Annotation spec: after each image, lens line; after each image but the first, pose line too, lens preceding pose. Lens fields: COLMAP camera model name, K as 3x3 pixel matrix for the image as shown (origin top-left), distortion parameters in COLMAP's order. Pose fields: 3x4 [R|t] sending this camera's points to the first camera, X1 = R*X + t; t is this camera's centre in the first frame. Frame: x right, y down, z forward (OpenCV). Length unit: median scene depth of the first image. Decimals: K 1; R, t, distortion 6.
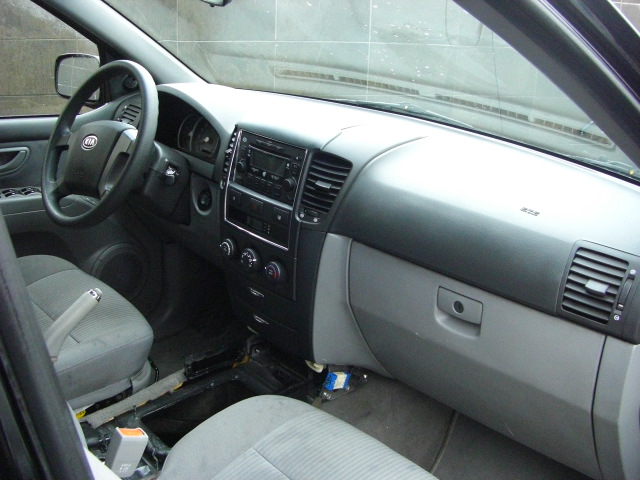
lens RADIAL K [[715.9, 0, 317.6], [0, 715.9, 241.9], [0, 0, 1]] dist [-0.134291, 0.000000]
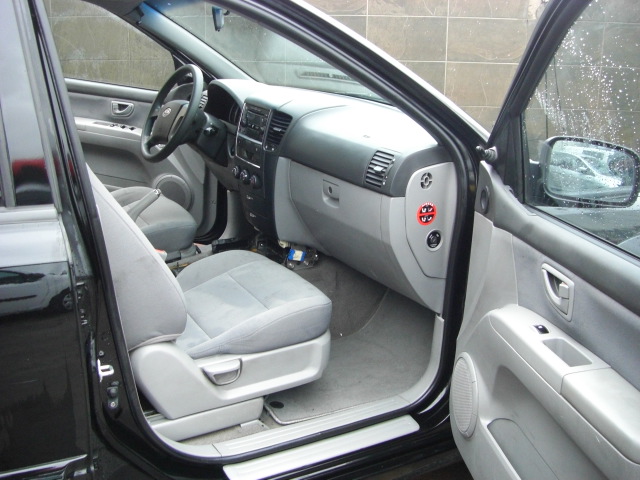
lens RADIAL K [[715.9, 0, 321.5], [0, 715.9, 239.8], [0, 0, 1]] dist [-0.134291, 0.000000]
pose [[0.976117, 0.041648, -0.213215, 0.487314], [-0.050098, 0.998152, -0.034381, 0.240822], [0.211389, 0.044242, 0.976400, -0.667025]]
